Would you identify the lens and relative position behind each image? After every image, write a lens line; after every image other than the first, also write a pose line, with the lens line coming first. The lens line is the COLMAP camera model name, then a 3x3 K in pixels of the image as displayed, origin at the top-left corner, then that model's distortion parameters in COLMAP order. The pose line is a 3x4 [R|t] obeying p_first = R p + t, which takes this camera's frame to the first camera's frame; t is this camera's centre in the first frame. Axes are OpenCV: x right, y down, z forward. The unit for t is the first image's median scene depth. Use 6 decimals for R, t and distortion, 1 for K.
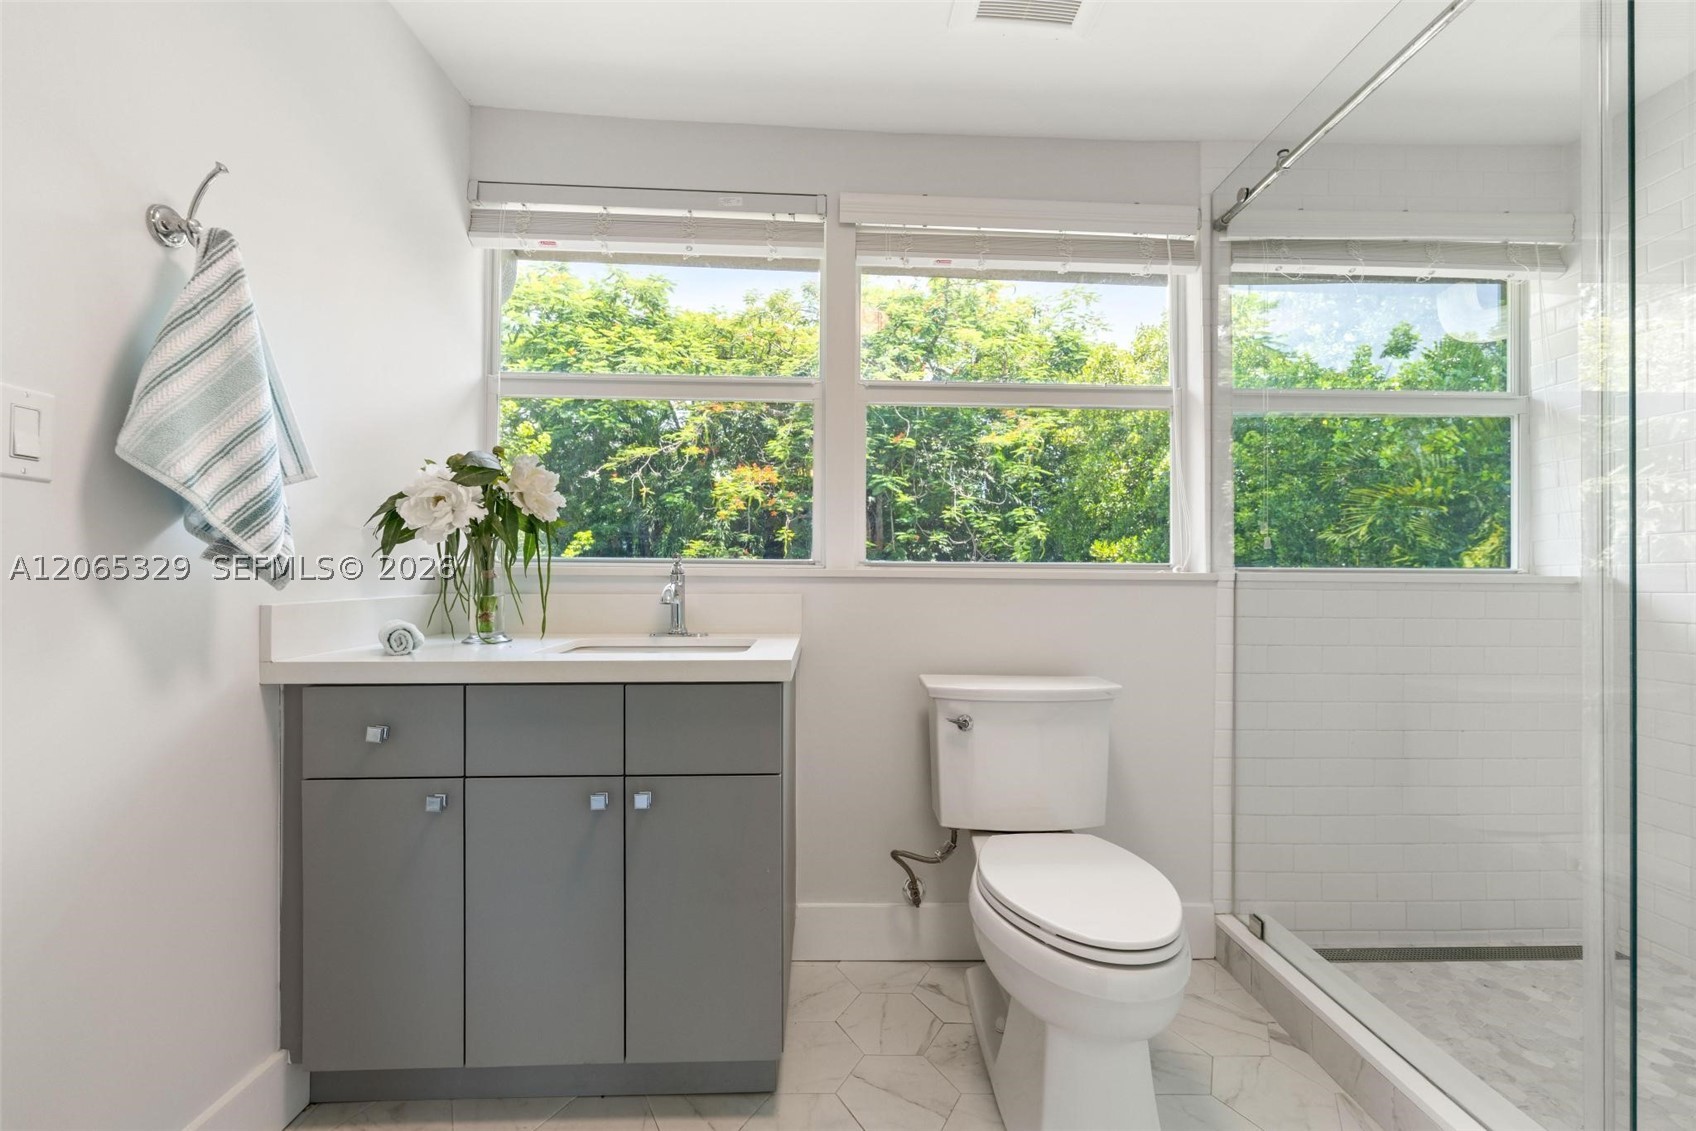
lens RADIAL K [[697.2, 0, 849.3], [0, 697.2, 570.0], [0, 0, 1]] dist [-0.000960, -0.000220]
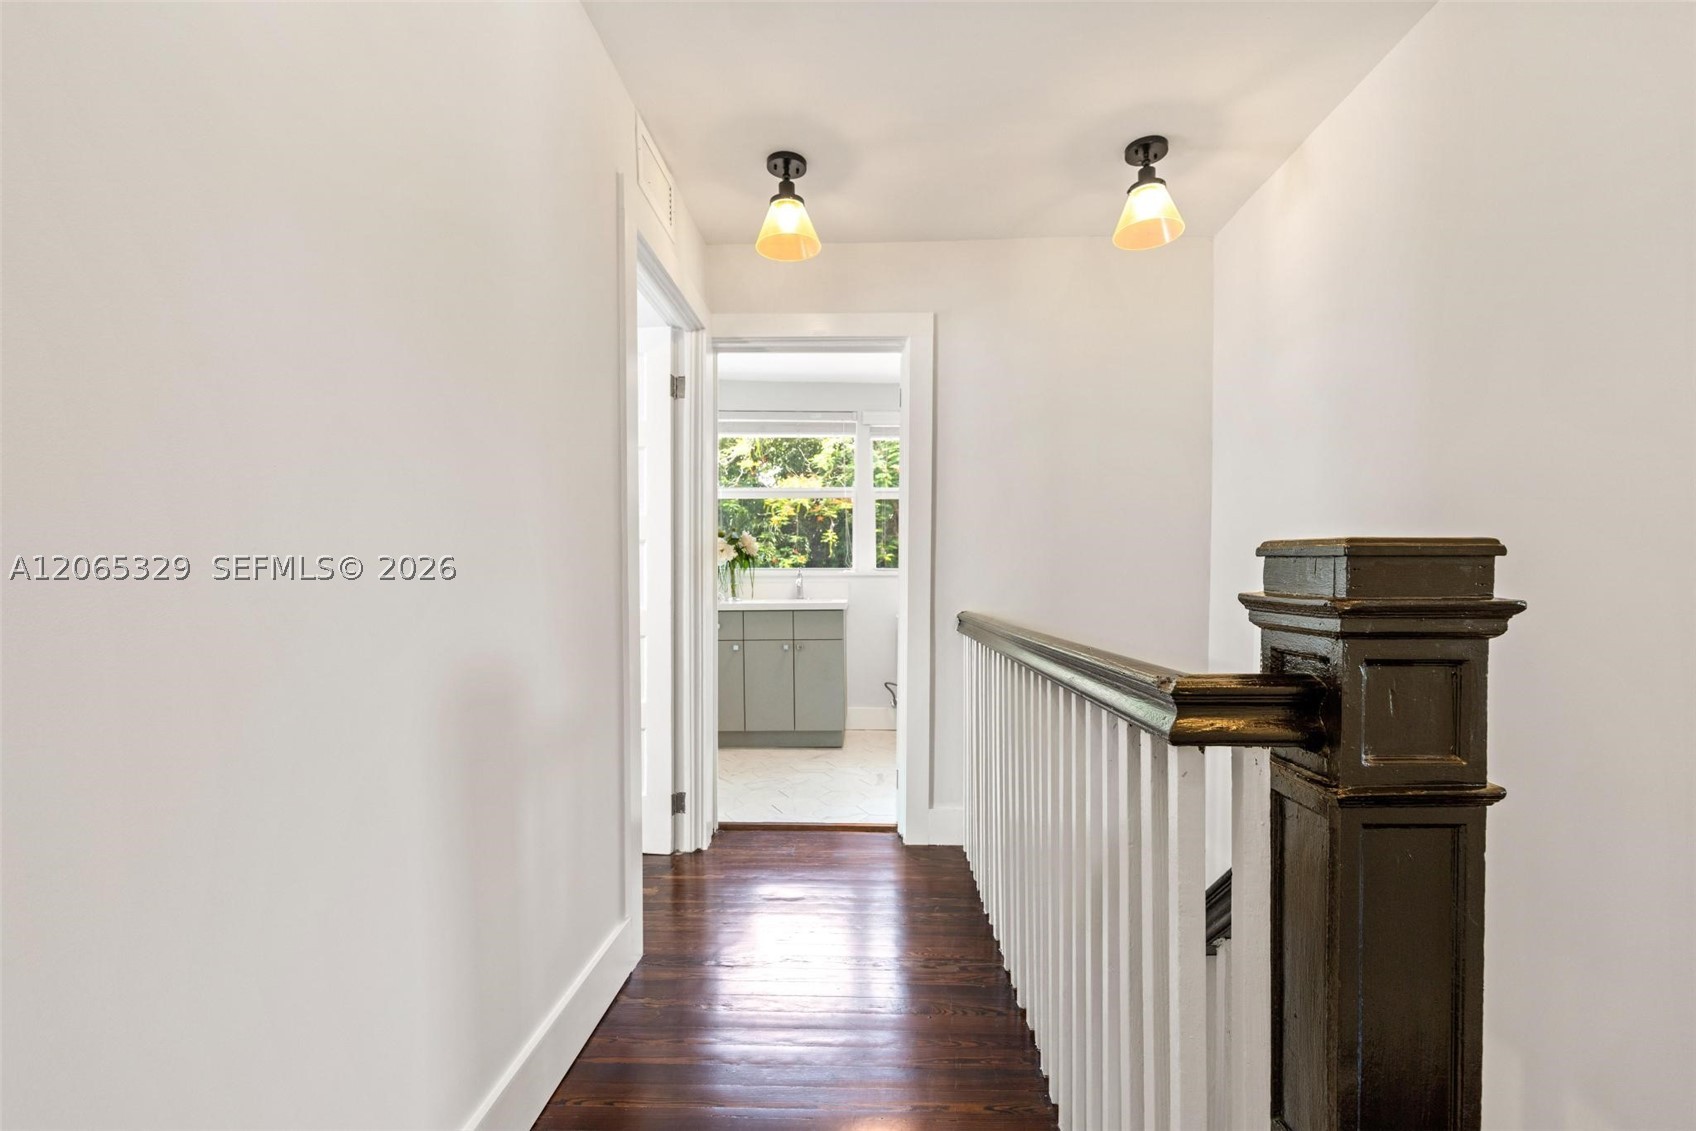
lens RADIAL K [[697.2, 0, 851.7], [0, 697.2, 577.4], [0, 0, 1]] dist [-0.000960, -0.000220]
pose [[0.998370, -0.009831, -0.056220, 0.009851], [0.010775, 0.999806, 0.016508, -0.002896], [0.056047, -0.017087, 0.998282, -0.176076]]
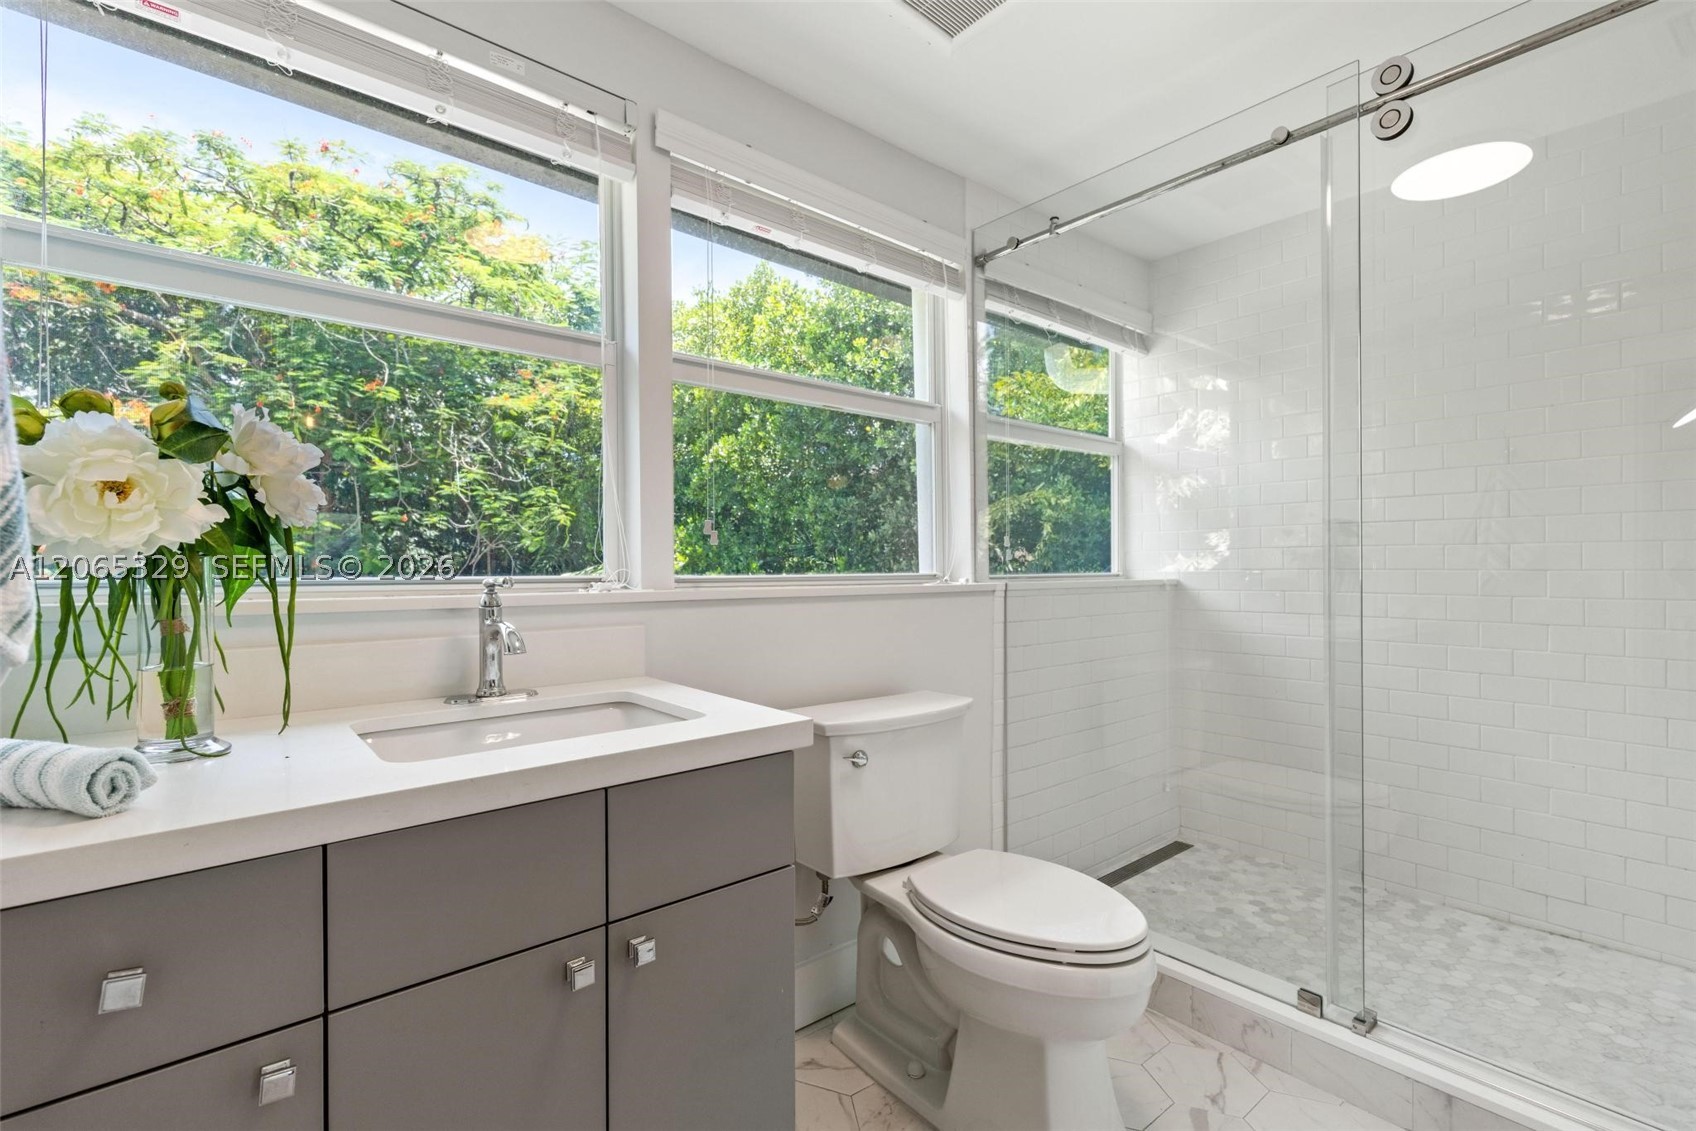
lens RADIAL K [[779.8, 0, 854.2], [0, 779.8, 565.8], [0, 0, 1]] dist [0.003357, 0.001832]
pose [[0.780823, -0.009215, 0.624684, -0.050797], [0.001650, 0.999918, 0.012687, -0.004905], [-0.624750, -0.008876, 0.780775, 0.022368]]
